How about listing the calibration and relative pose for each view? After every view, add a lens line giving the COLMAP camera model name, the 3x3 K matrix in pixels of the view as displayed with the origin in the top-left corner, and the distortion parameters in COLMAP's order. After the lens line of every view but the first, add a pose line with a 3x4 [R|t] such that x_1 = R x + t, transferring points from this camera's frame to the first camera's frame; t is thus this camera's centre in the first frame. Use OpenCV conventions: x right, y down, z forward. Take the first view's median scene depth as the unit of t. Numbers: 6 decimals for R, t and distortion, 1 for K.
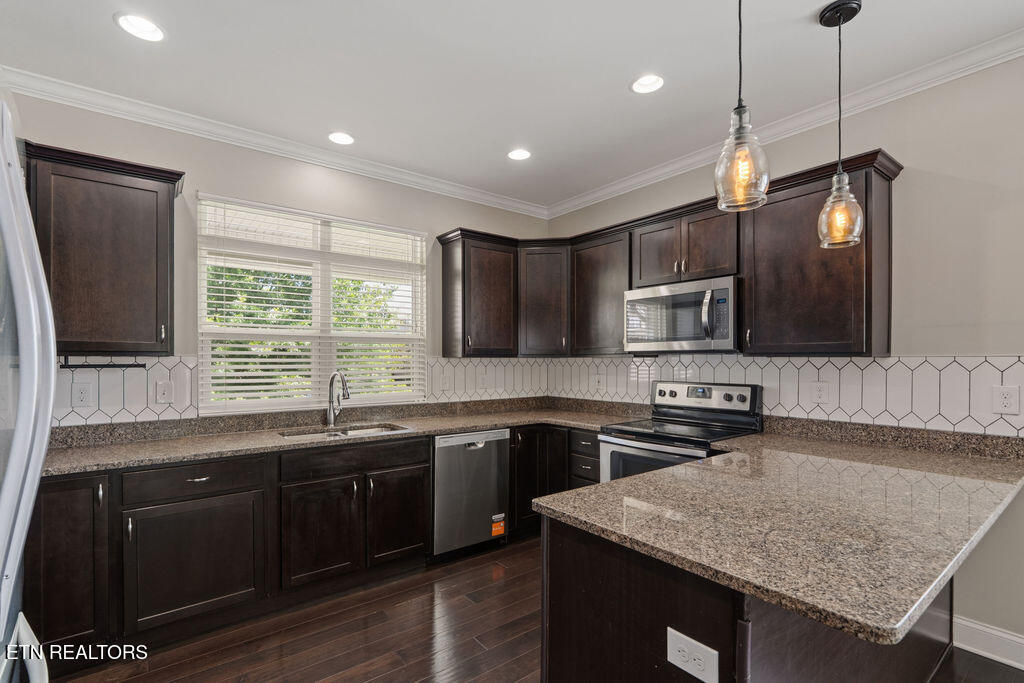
lens RADIAL K [[470.4, 0, 510.7], [0, 470.4, 356.2], [0, 0, 1]] dist [-0.003303, -0.000243]
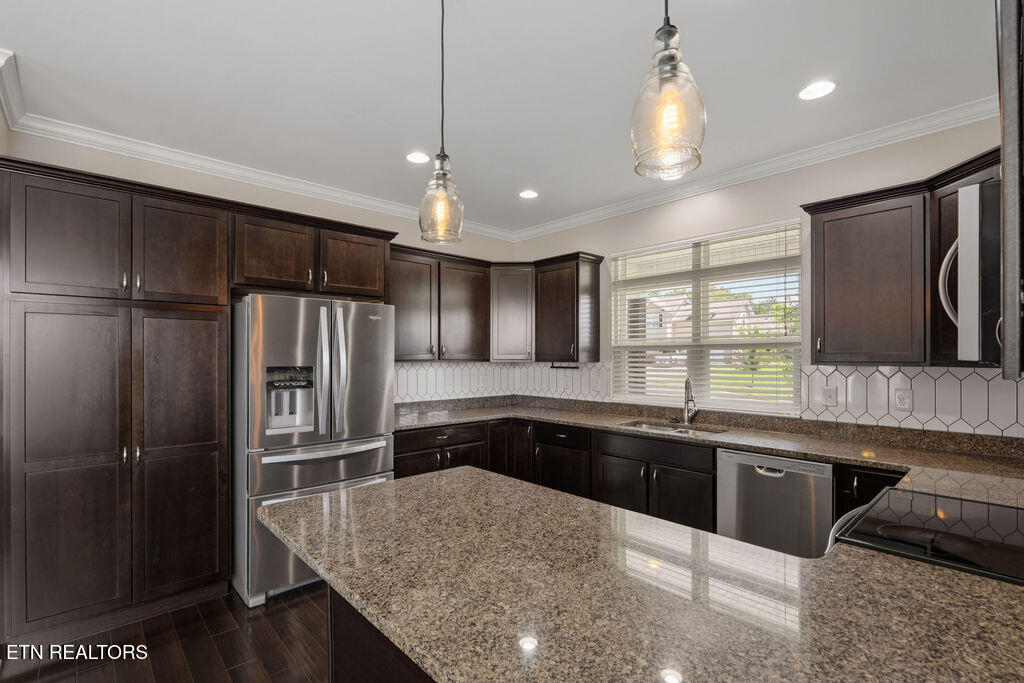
lens RADIAL K [[470.4, 0, 510.7], [0, 470.4, 356.2], [0, 0, 1]] dist [-0.003303, -0.000243]
pose [[0.098815, -0.002074, -0.995104, 0.787714], [0.007080, 0.999974, -0.001381, -0.018349], [0.995081, -0.006909, 0.098827, 0.511641]]
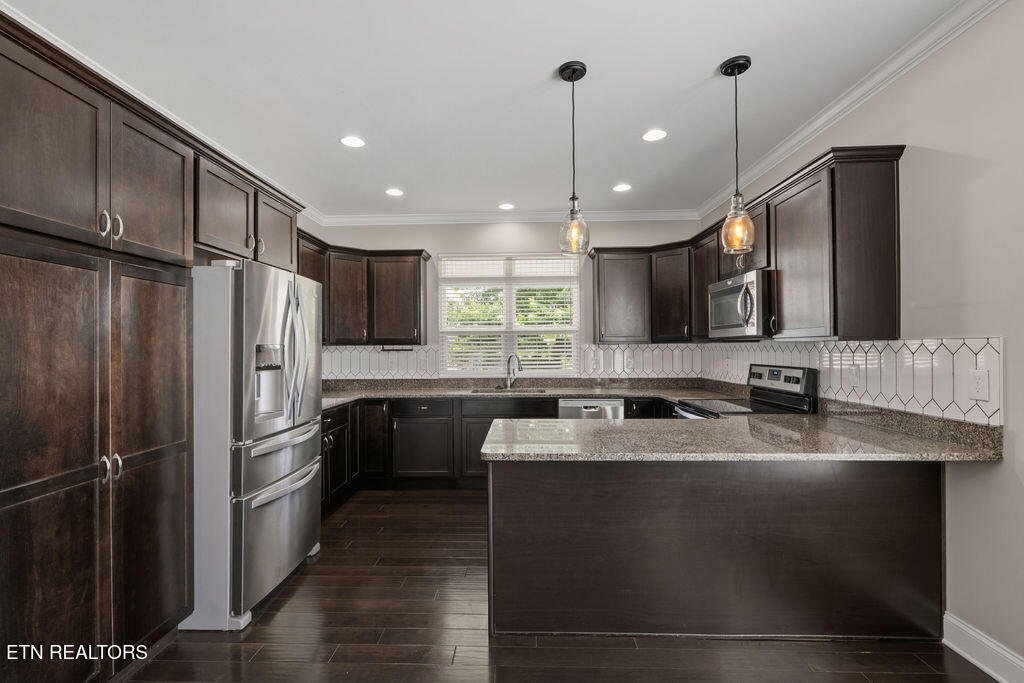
lens RADIAL K [[467.8, 0, 507.9], [0, 467.8, 334.7], [0, 0, 1]] dist [-0.003050, -0.000251]
pose [[0.774111, -0.021886, -0.632671, 0.664852], [0.011466, 0.999723, -0.020555, 0.000957], [0.632946, 0.008658, 0.774148, -0.226322]]
